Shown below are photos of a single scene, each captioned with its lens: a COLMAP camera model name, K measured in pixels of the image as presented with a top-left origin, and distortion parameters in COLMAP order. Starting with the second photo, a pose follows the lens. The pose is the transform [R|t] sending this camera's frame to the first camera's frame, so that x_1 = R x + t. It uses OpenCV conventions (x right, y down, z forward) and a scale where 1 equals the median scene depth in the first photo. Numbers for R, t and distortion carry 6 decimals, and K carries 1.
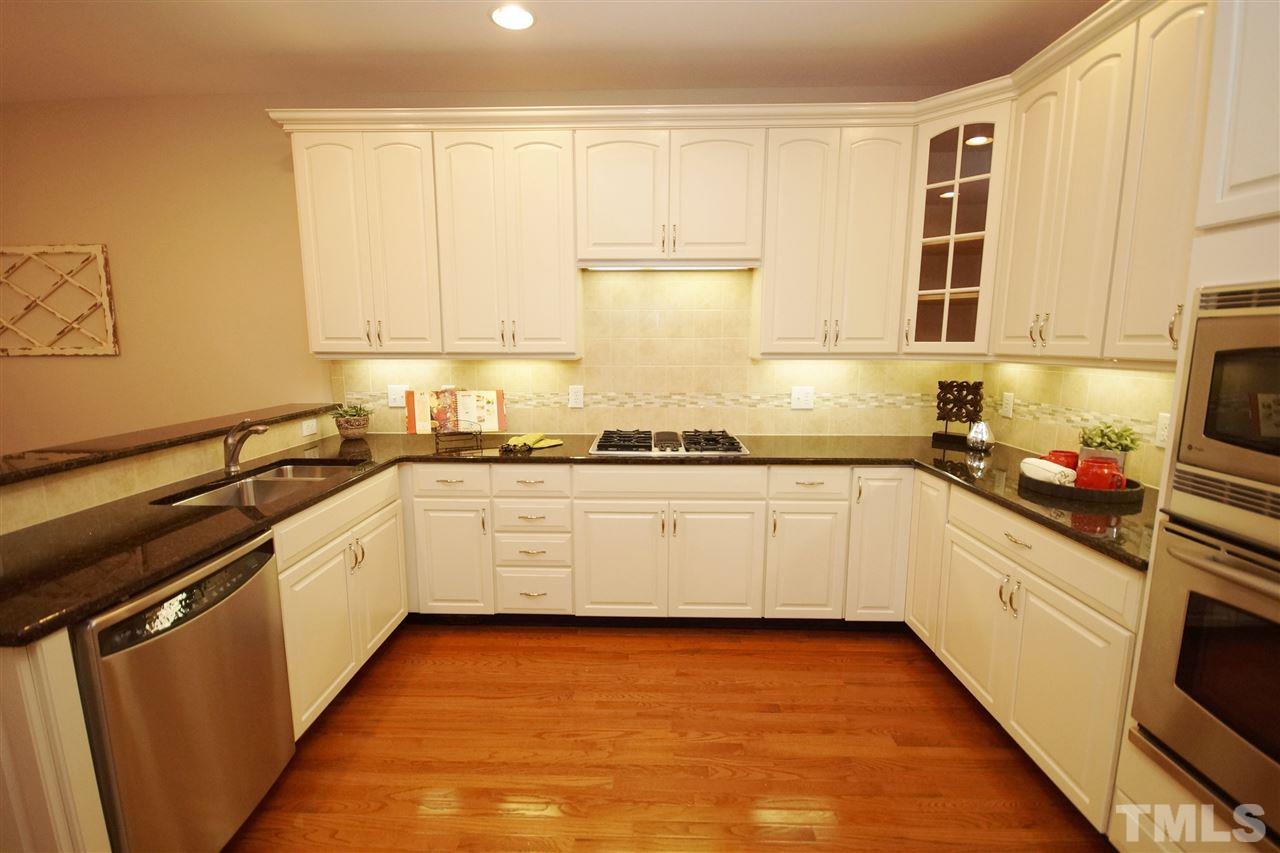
lens RADIAL K [[566.8, 0, 638.2], [0, 566.8, 429.5], [0, 0, 1]] dist [-0.002577, -0.001191]
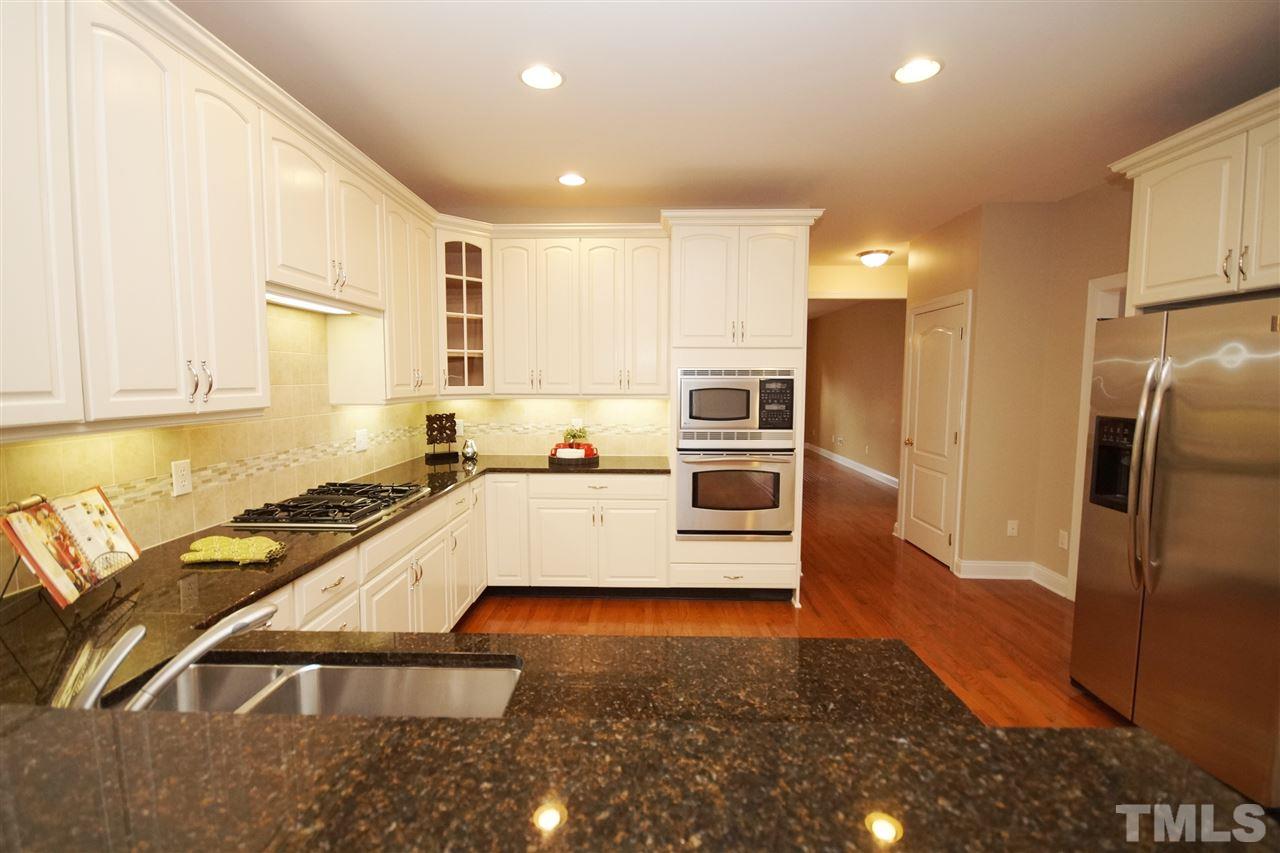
lens RADIAL K [[566.8, 0, 633.8], [0, 566.8, 428.9], [0, 0, 1]] dist [-0.002577, -0.001191]
pose [[0.001958, -0.089279, 0.996005, -0.782823], [0.150810, 0.984641, 0.087964, -0.096508], [-0.988561, 0.150035, 0.015392, 0.506608]]
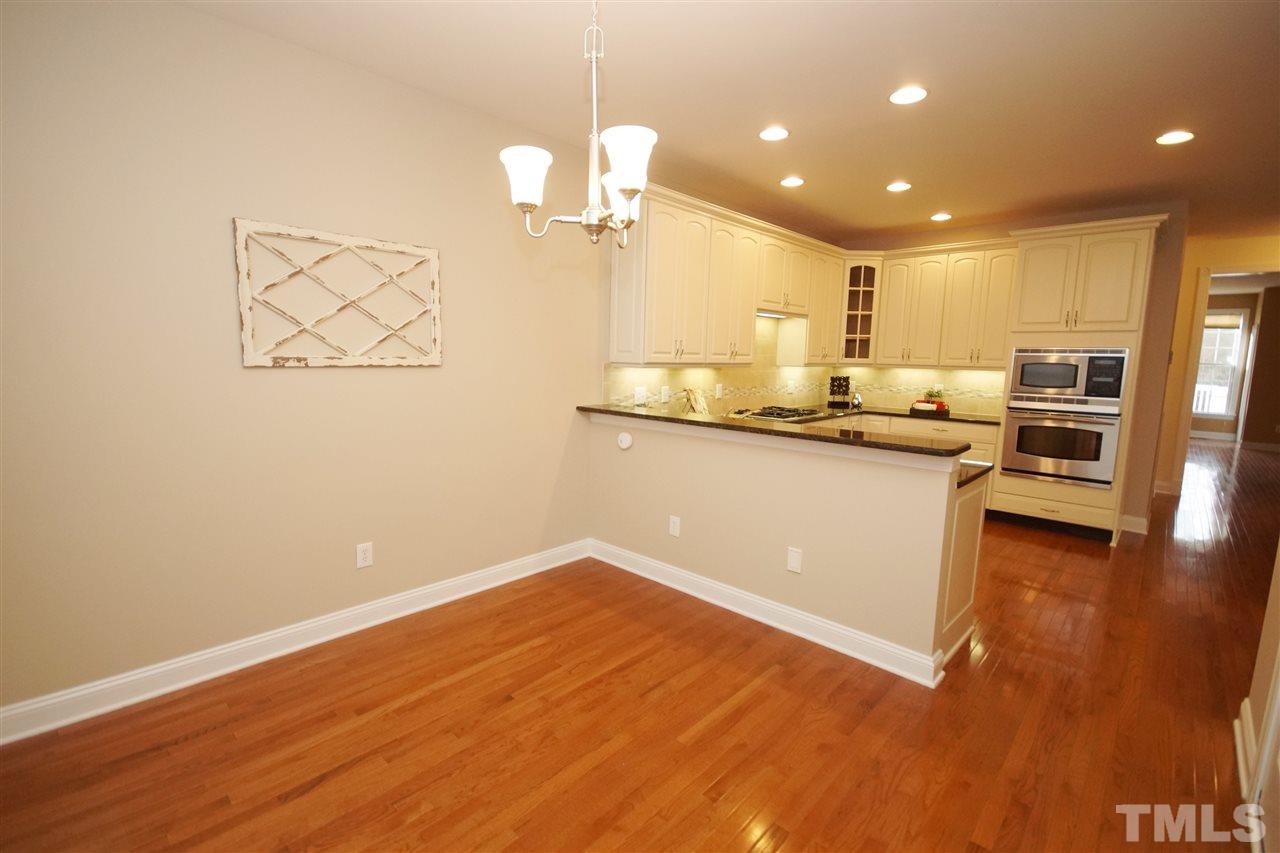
lens RADIAL K [[566.8, 0, 632.2], [0, 566.8, 419.8], [0, 0, 1]] dist [-0.002577, -0.001191]
pose [[0.670413, -0.074653, 0.738223, -1.502383], [0.096187, 0.995275, 0.013295, -0.024895], [-0.735727, 0.062094, 0.674425, 0.143183]]
